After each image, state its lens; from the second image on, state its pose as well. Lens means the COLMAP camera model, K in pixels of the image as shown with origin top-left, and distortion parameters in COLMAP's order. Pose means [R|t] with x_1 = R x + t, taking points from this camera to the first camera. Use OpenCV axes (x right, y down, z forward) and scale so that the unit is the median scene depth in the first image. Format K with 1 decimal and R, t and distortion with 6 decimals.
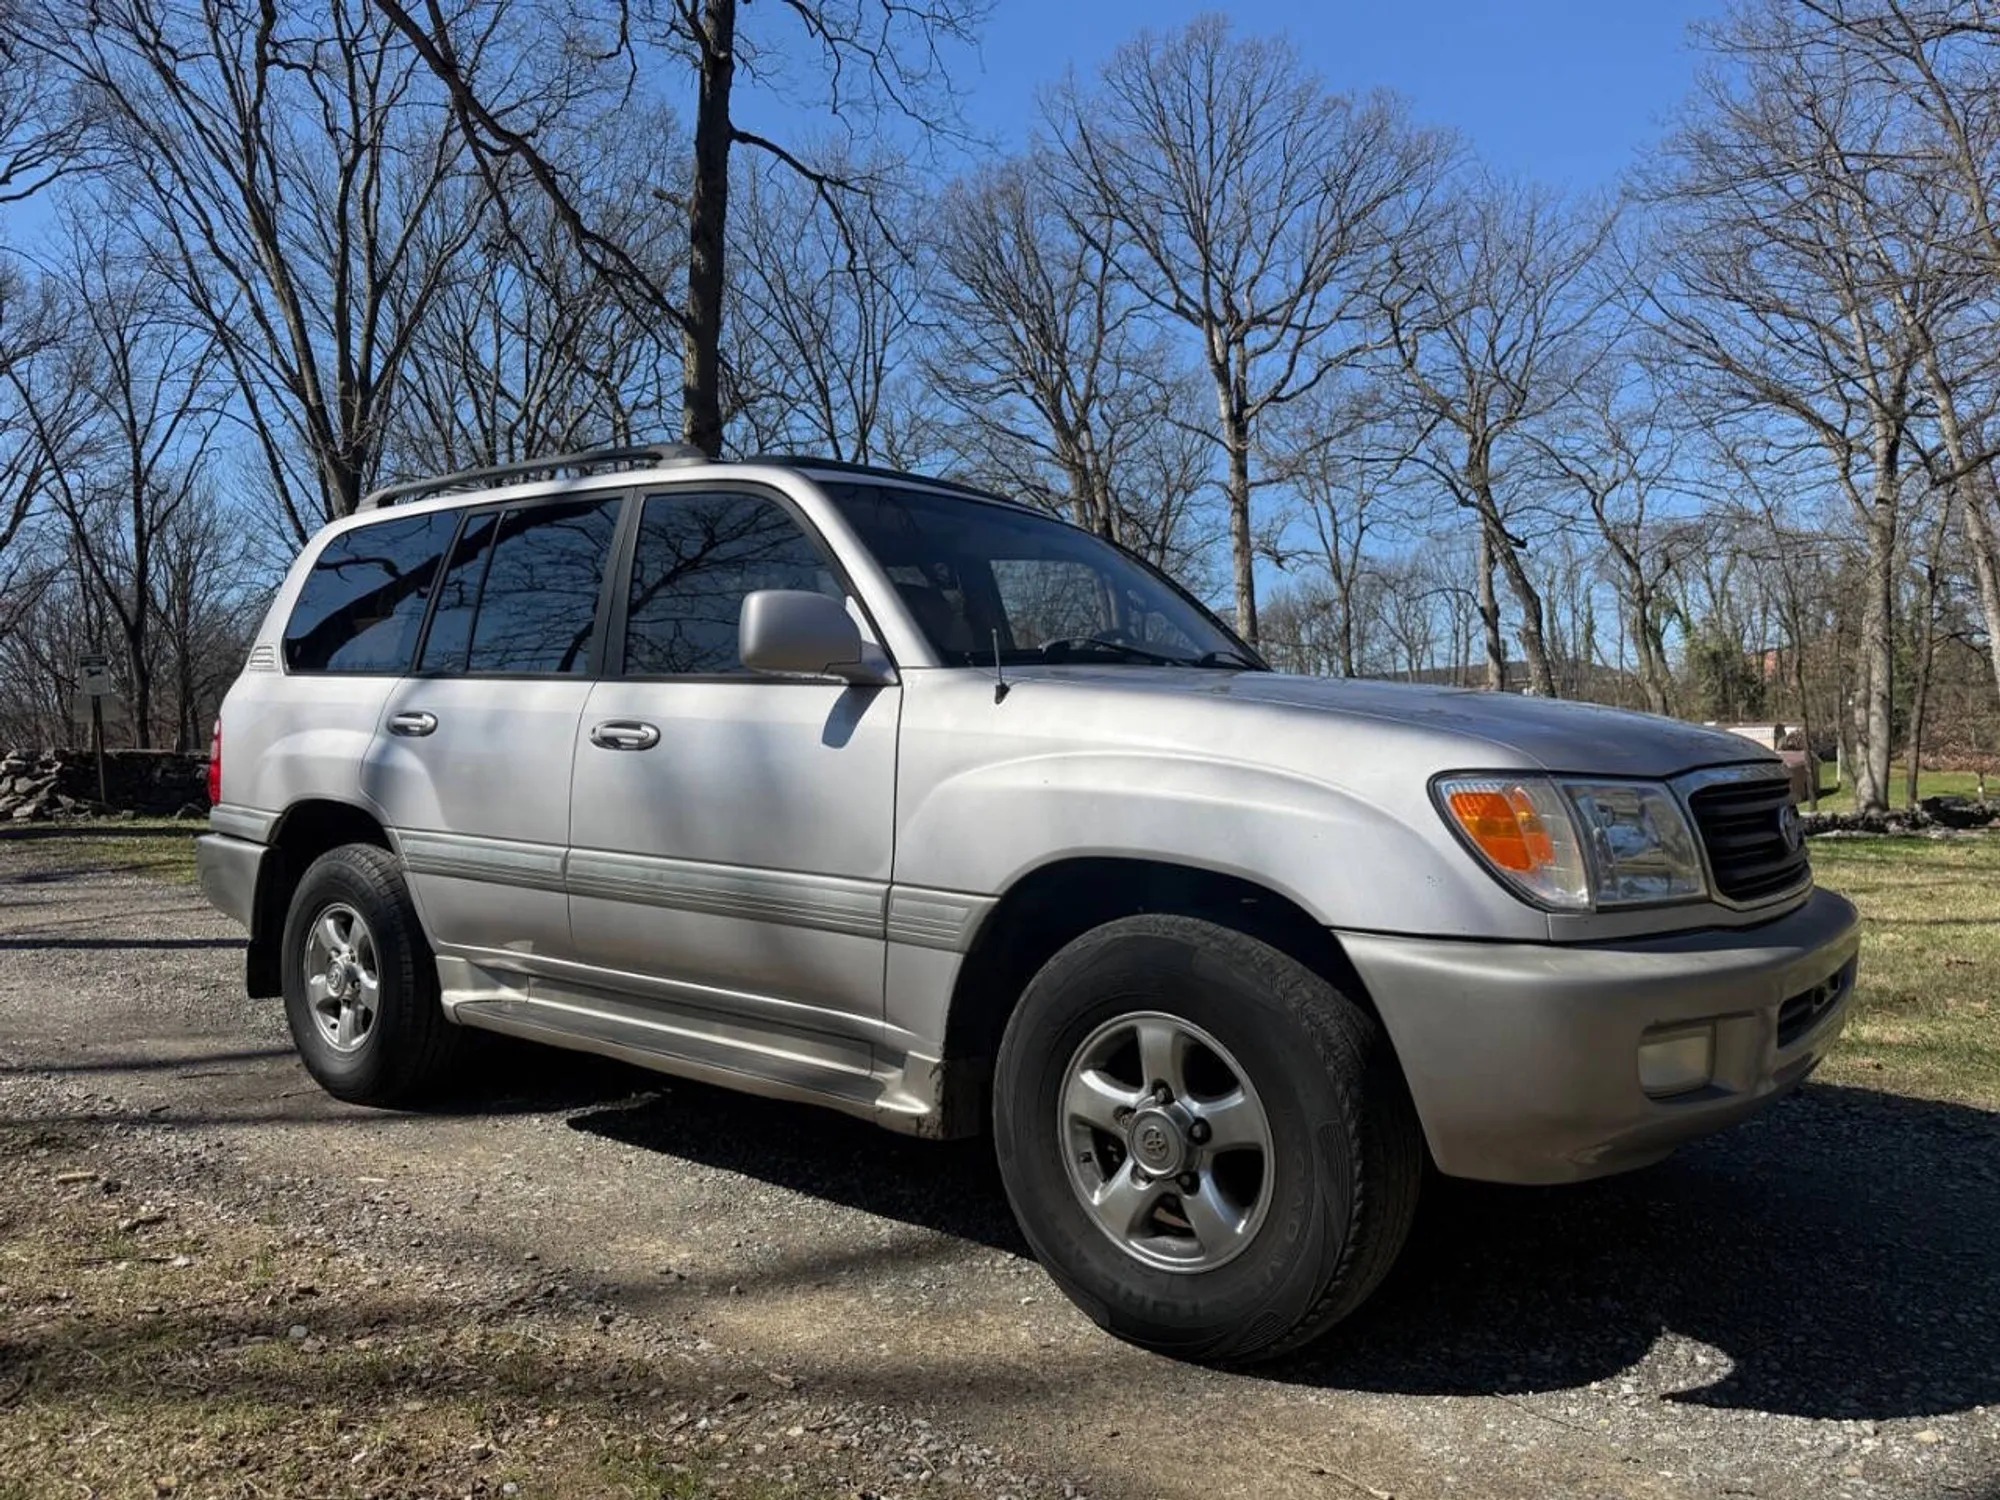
lens RADIAL K [[1407.5, 0, 991.3], [0, 1407.5, 751.6], [0, 0, 1]] dist [0.036937, -0.050426]
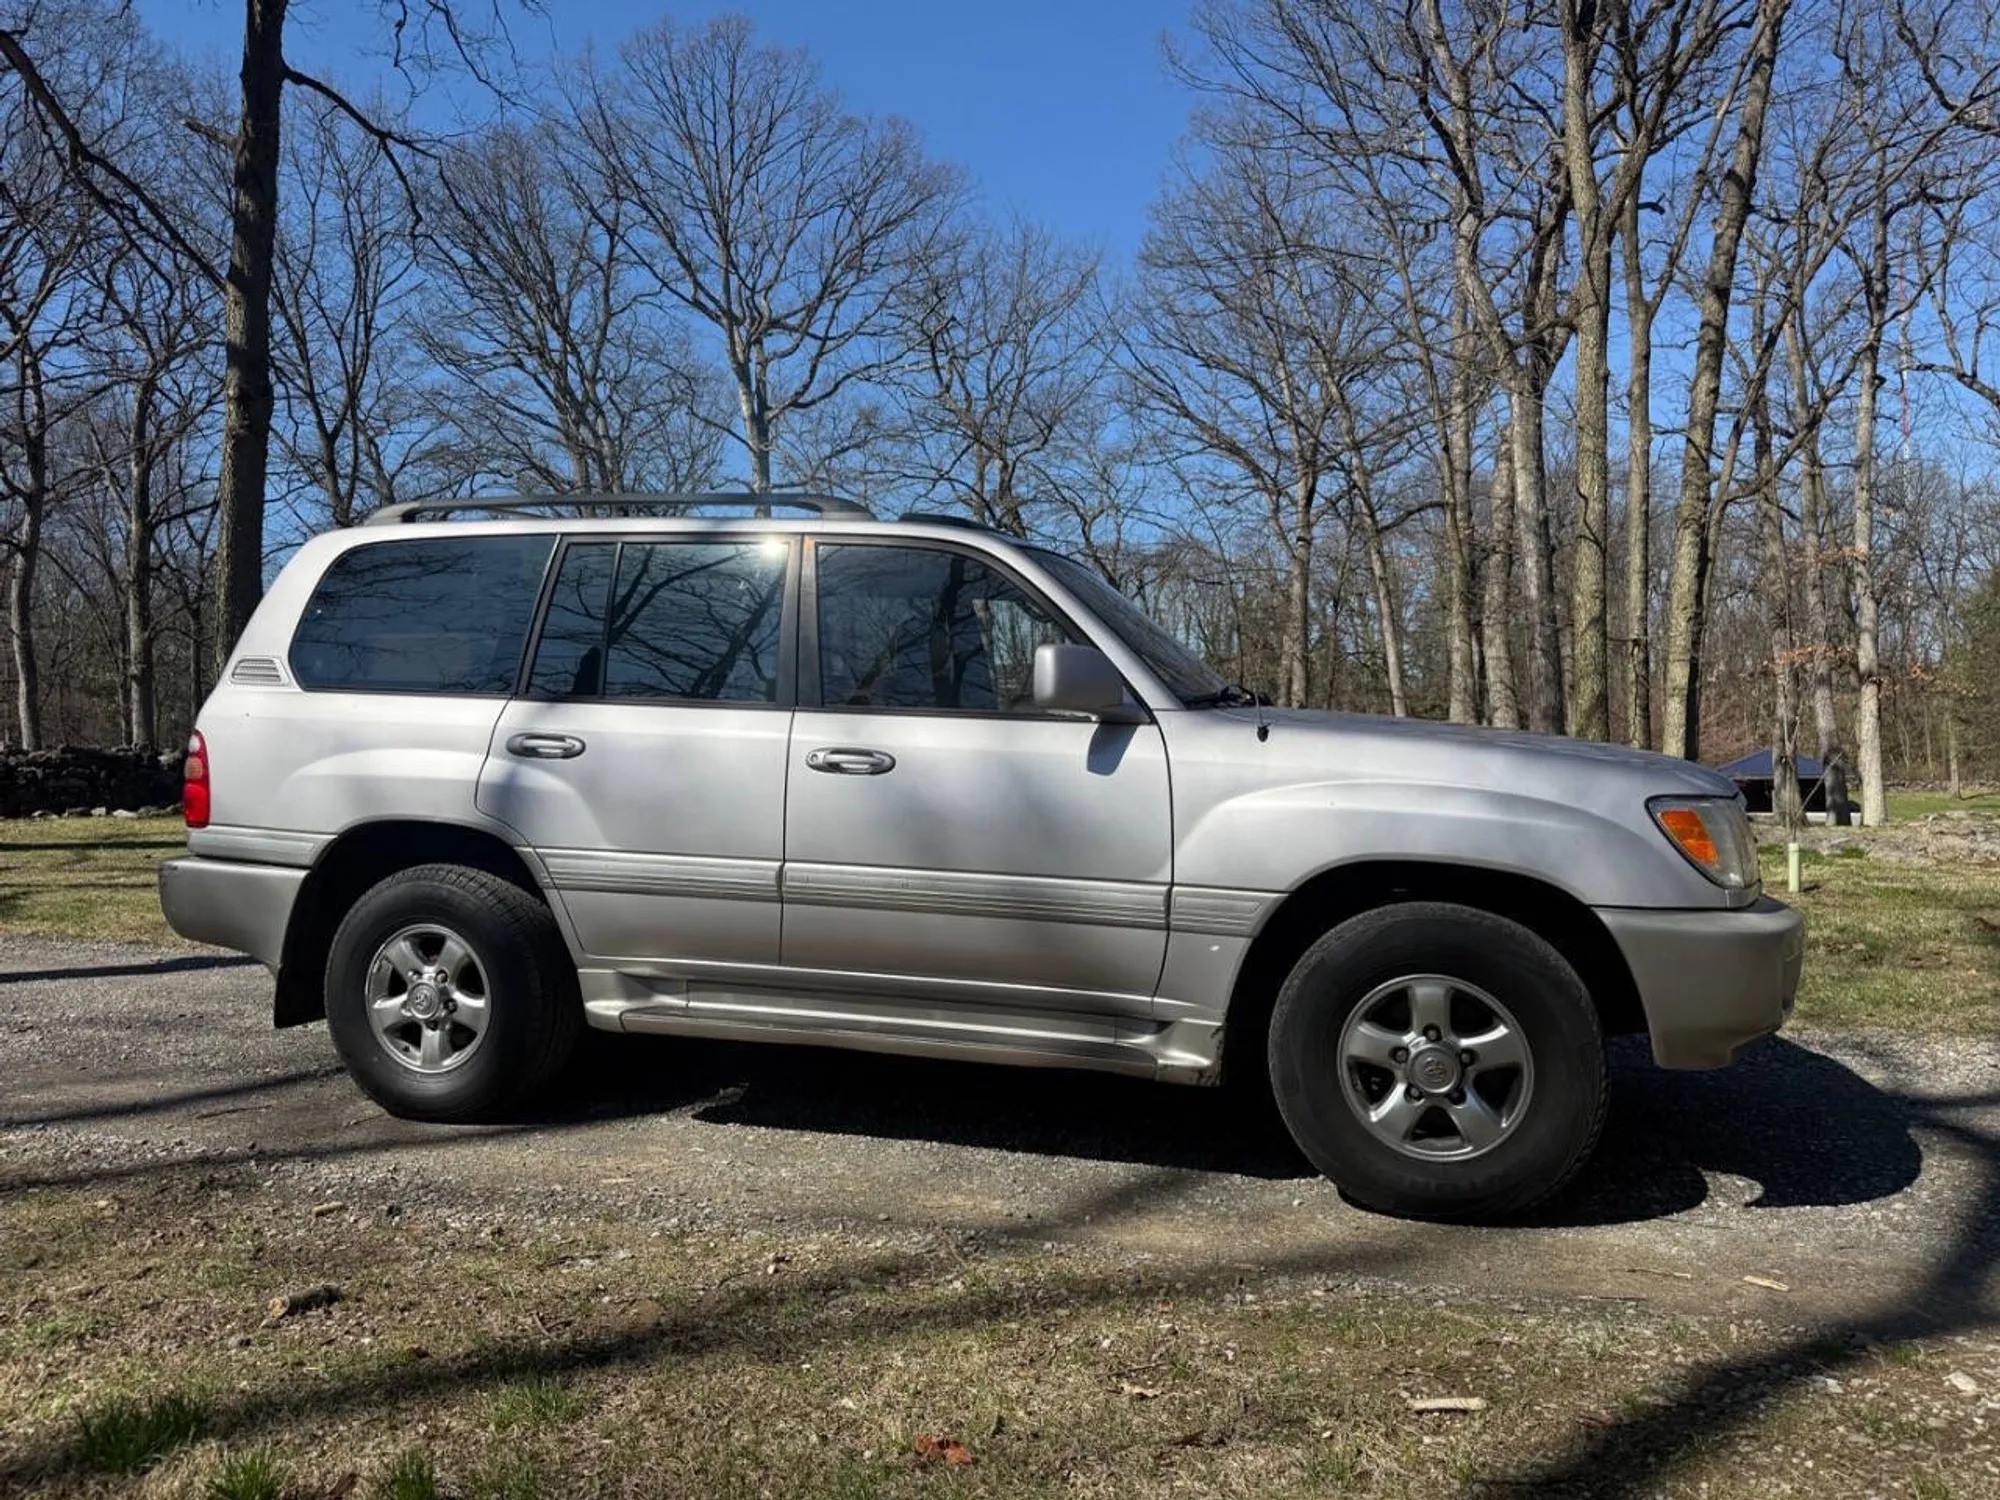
lens RADIAL K [[1407.5, 0, 985.8], [0, 1407.5, 750.1], [0, 0, 1]] dist [0.036937, -0.050426]
pose [[0.934096, 0.003702, 0.357003, -0.082778], [-0.004661, 0.999987, 0.001824, -0.003406], [-0.356991, -0.003368, 0.934102, -0.012972]]
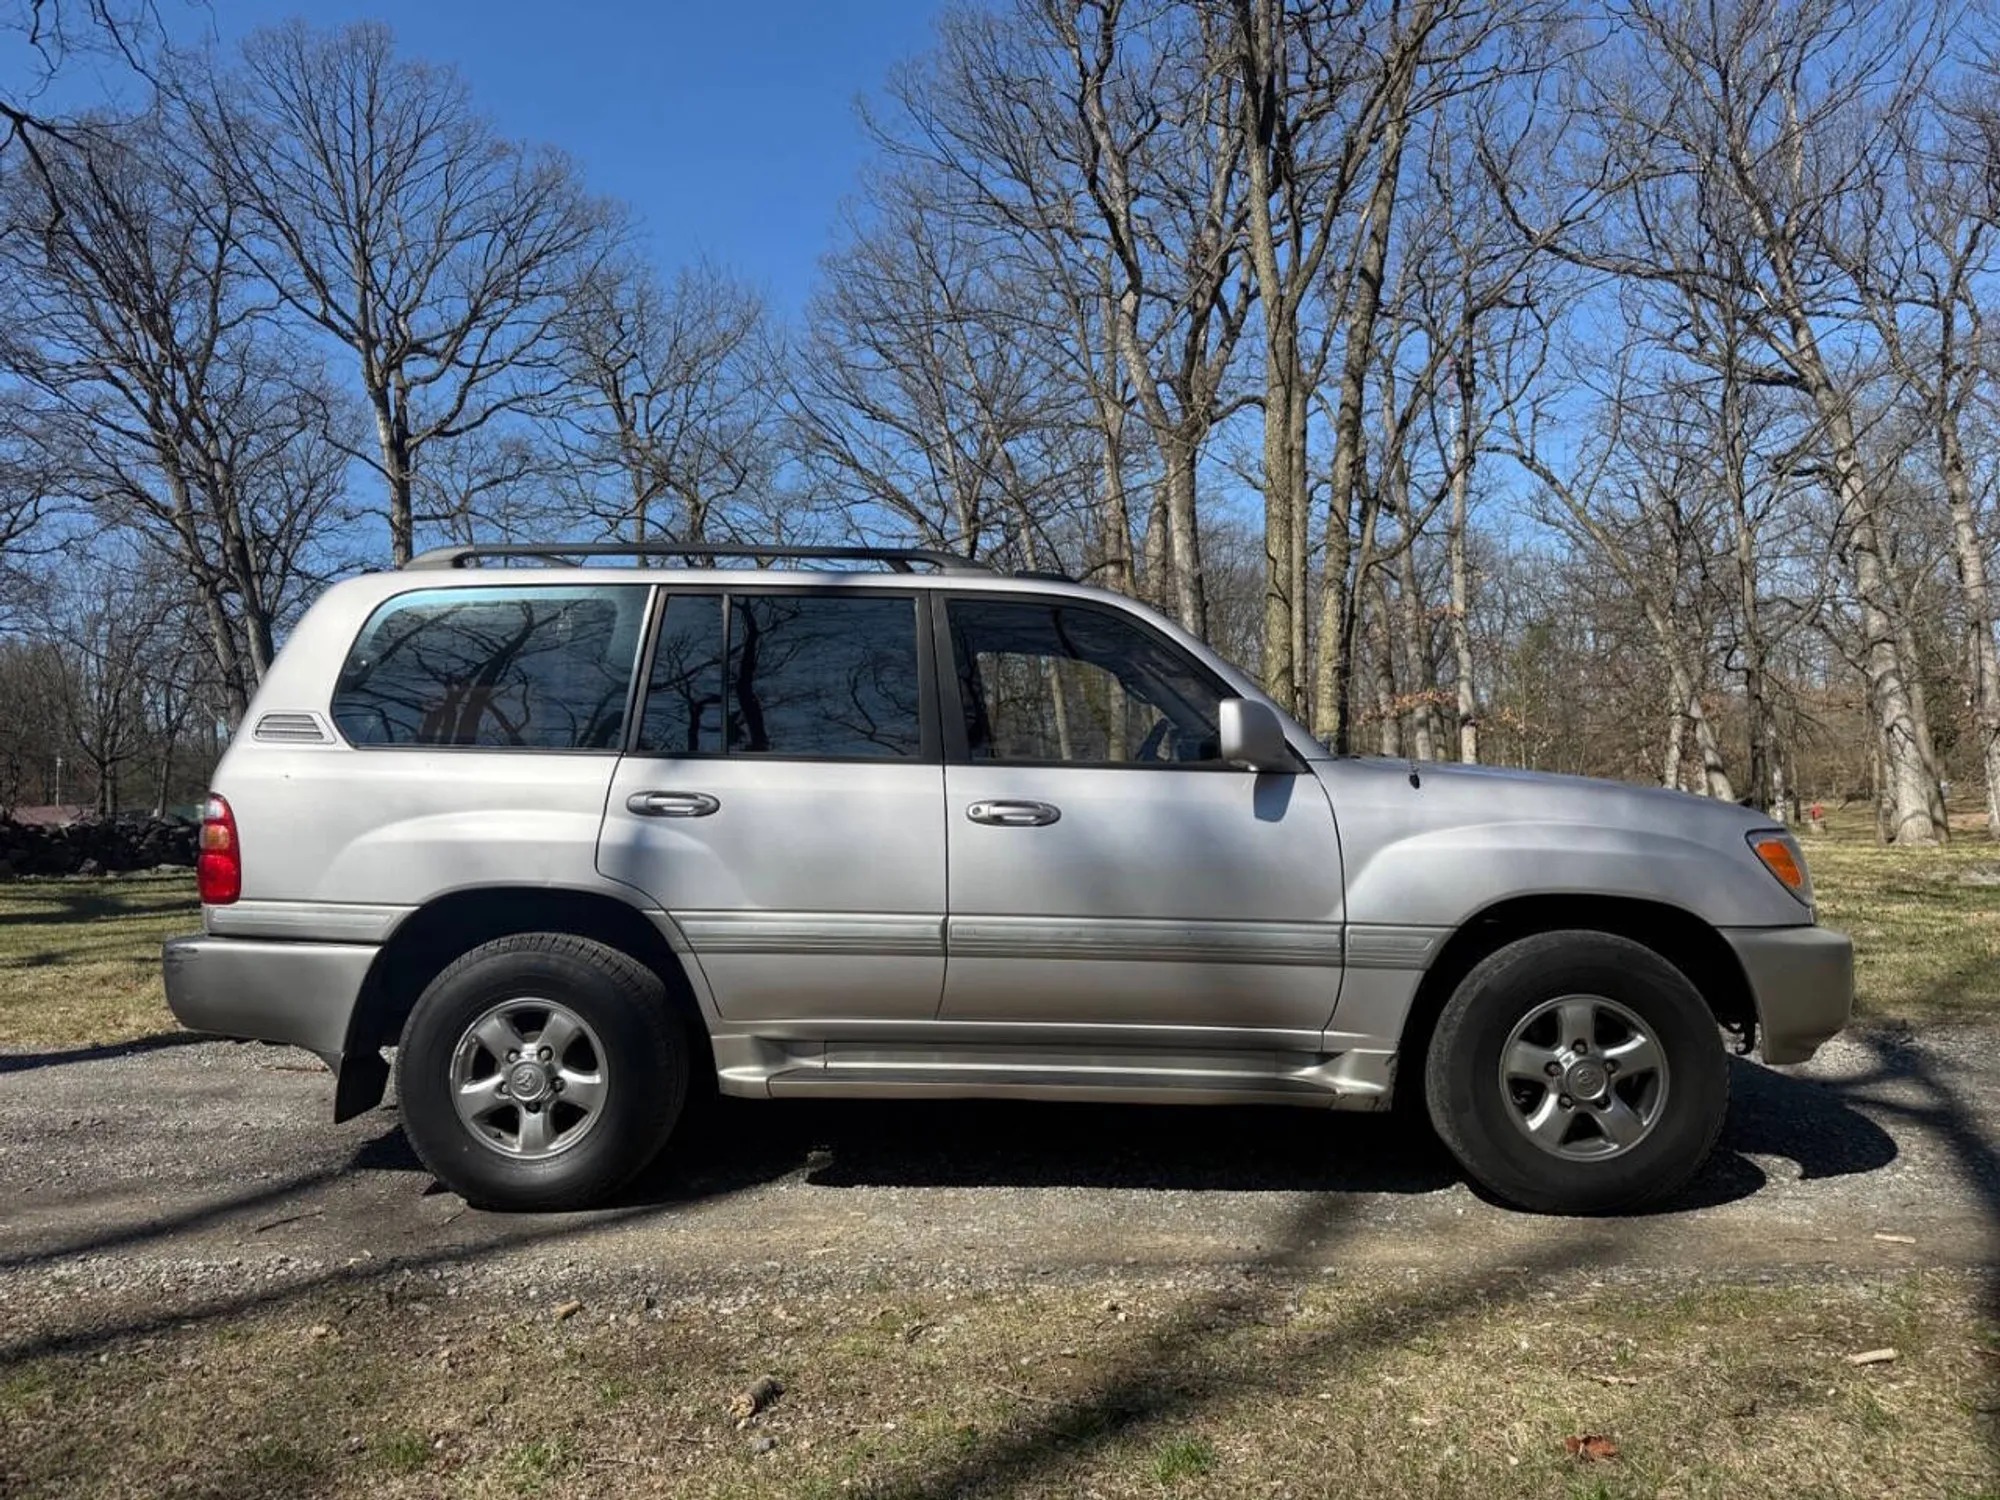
lens RADIAL K [[1407.5, 0, 988.7], [0, 1407.5, 756.0], [0, 0, 1]] dist [0.036937, -0.050426]
pose [[0.816050, 0.004888, 0.577961, -0.138386], [0.011812, 0.999614, -0.025132, -0.004449], [-0.577860, 0.027336, 0.815678, 0.012125]]
